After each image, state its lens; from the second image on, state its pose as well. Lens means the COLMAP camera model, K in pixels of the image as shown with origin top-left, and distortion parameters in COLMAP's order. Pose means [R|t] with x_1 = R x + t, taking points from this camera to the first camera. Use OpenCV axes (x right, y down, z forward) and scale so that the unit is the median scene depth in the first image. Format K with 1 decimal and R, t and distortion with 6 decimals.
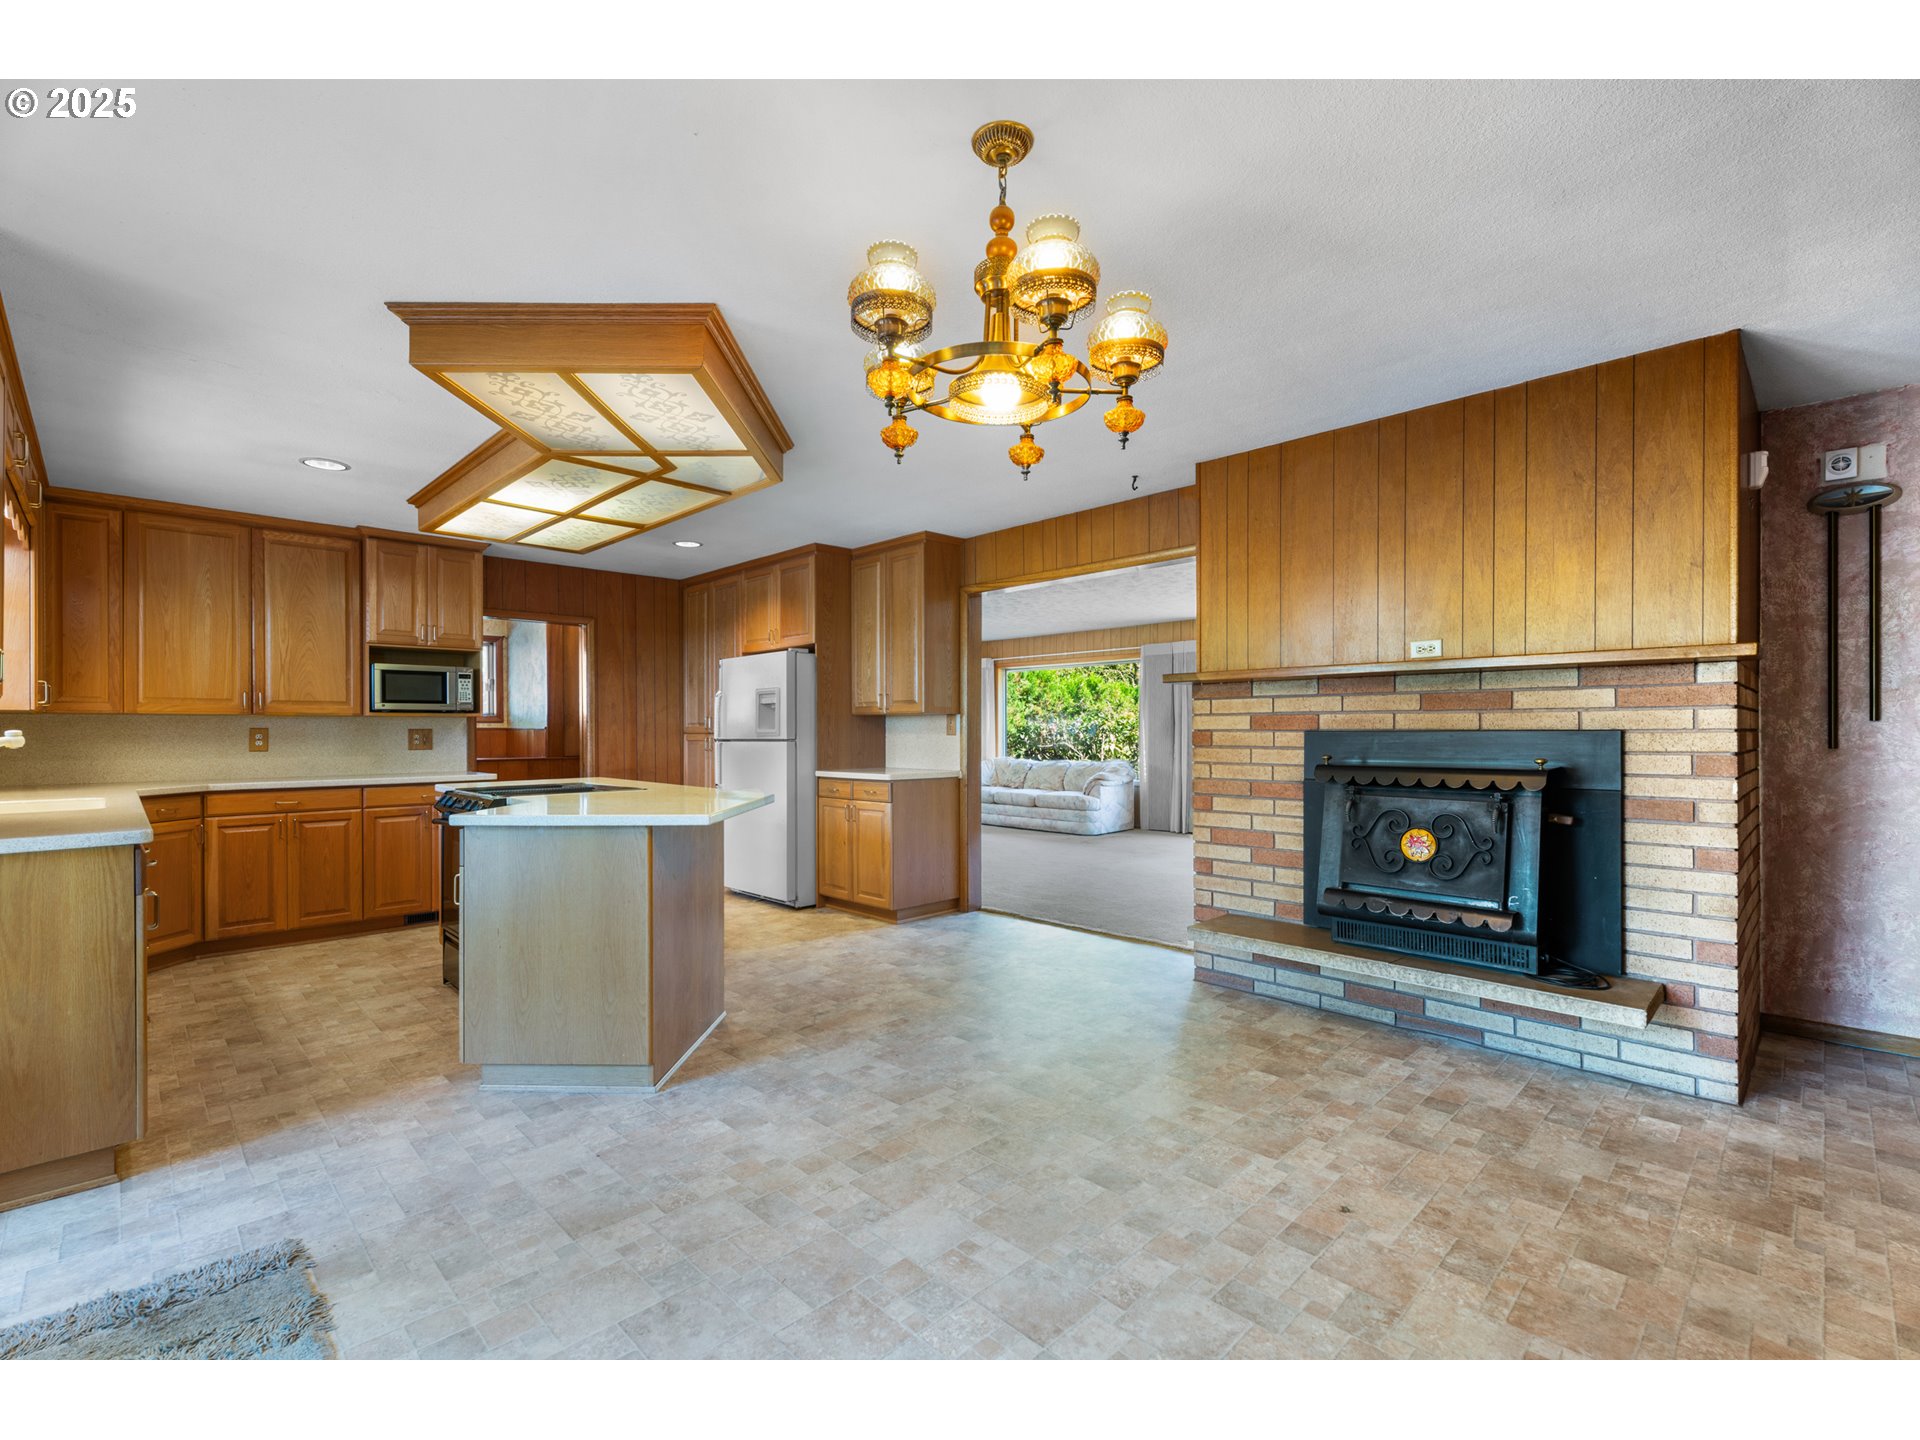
lens RADIAL K [[842.4, 0, 959.8], [0, 842.4, 734.2], [0, 0, 1]] dist [-0.000857, 0.000299]
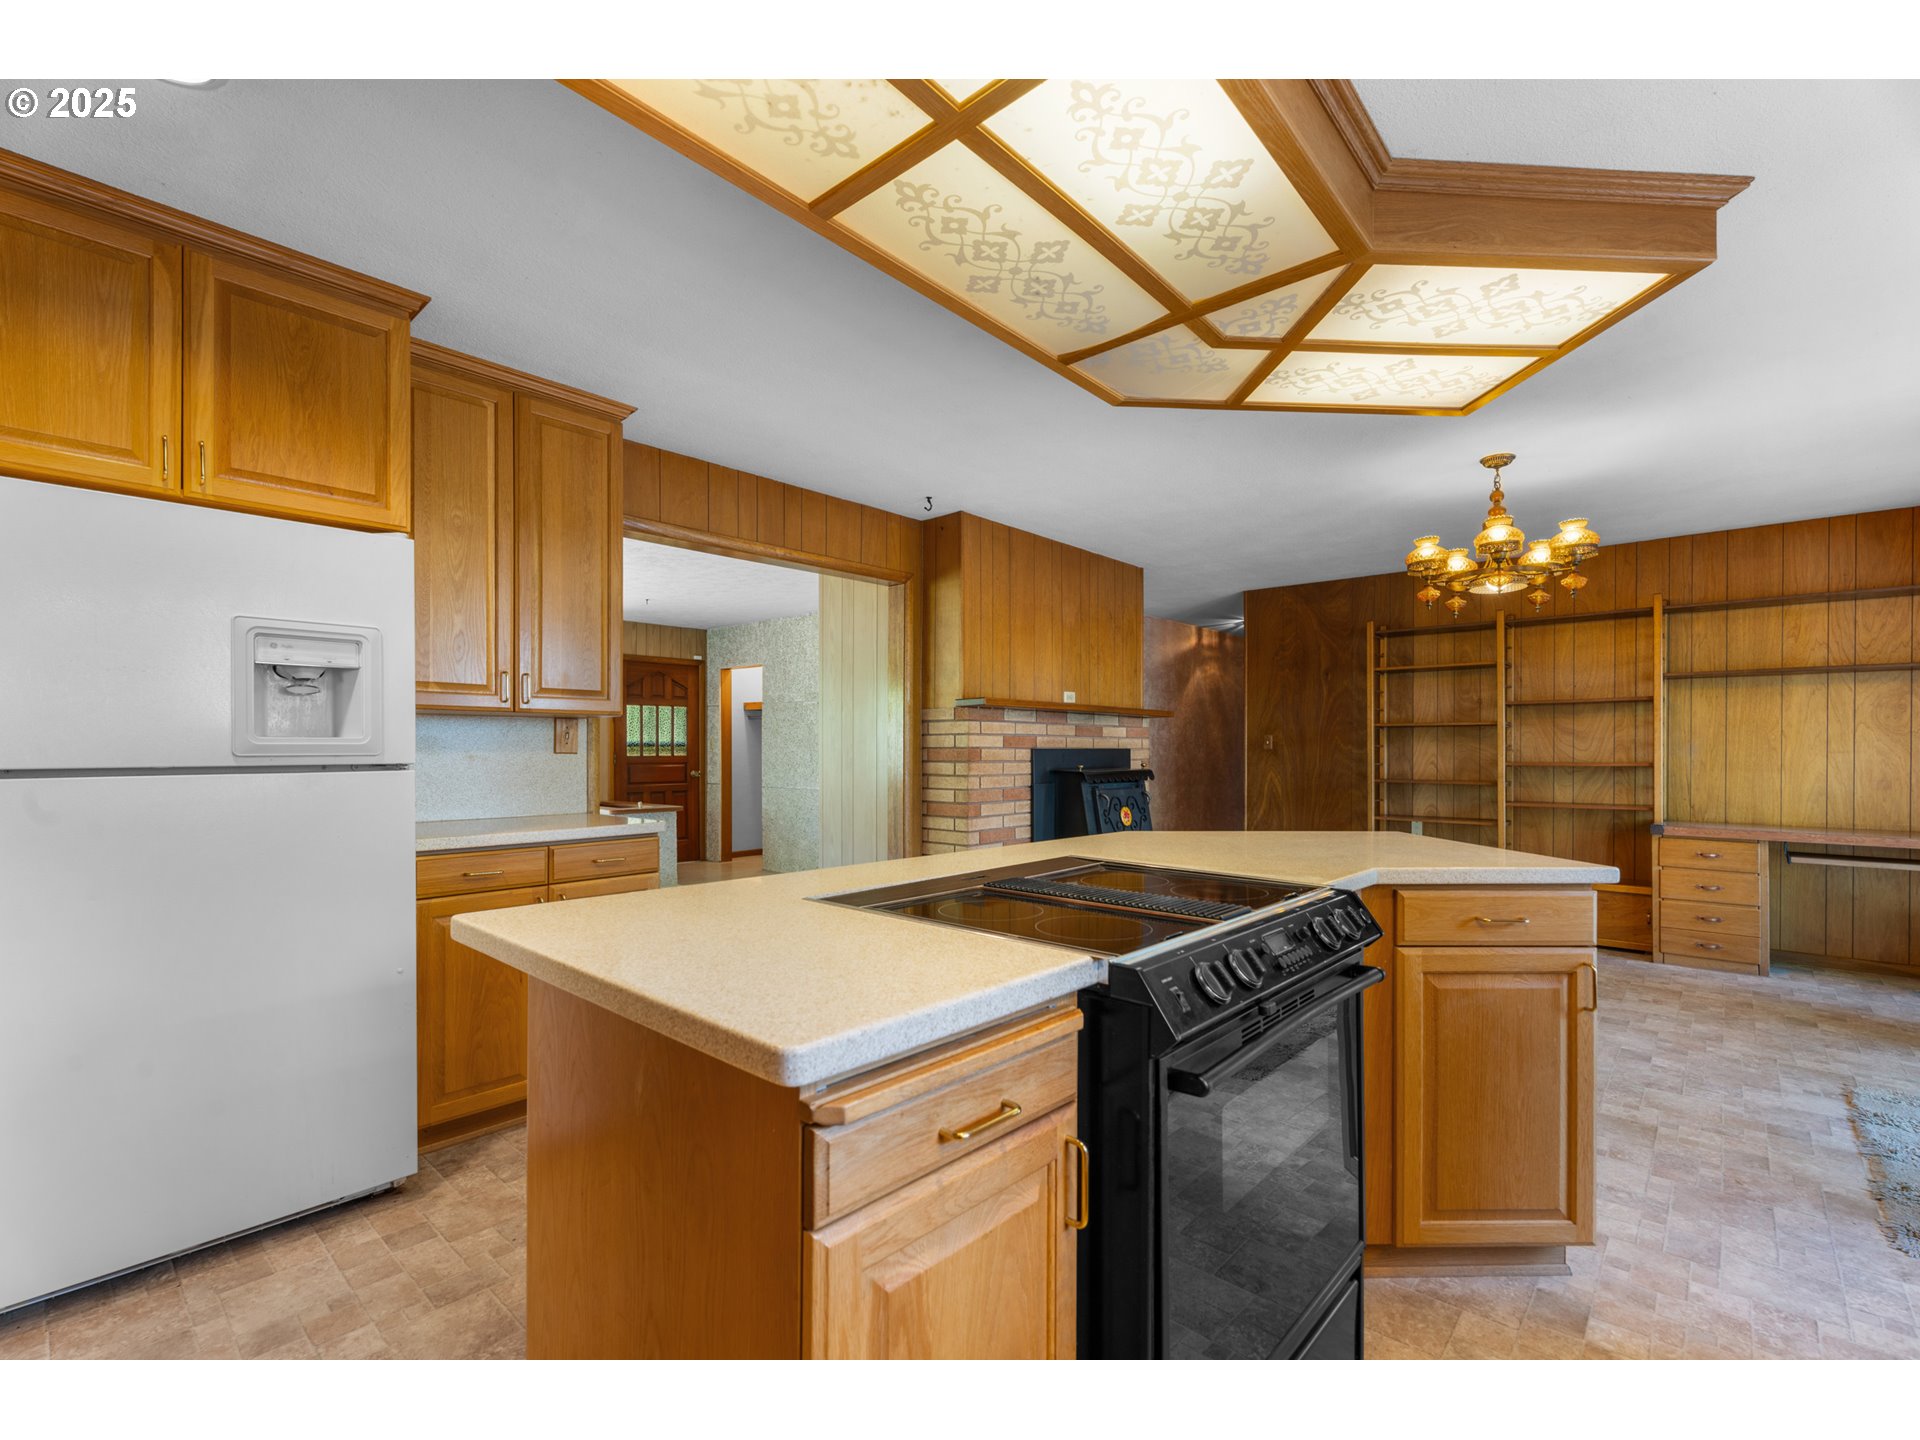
lens RADIAL K [[842.4, 0, 959.8], [0, 842.4, 734.2], [0, 0, 1]] dist [-0.000857, 0.000299]
pose [[-0.047181, 0.023322, 0.998614, -0.935180], [0.002997, 0.999726, -0.023207, 0.004248], [-0.998882, 0.001898, -0.047238, 1.172305]]
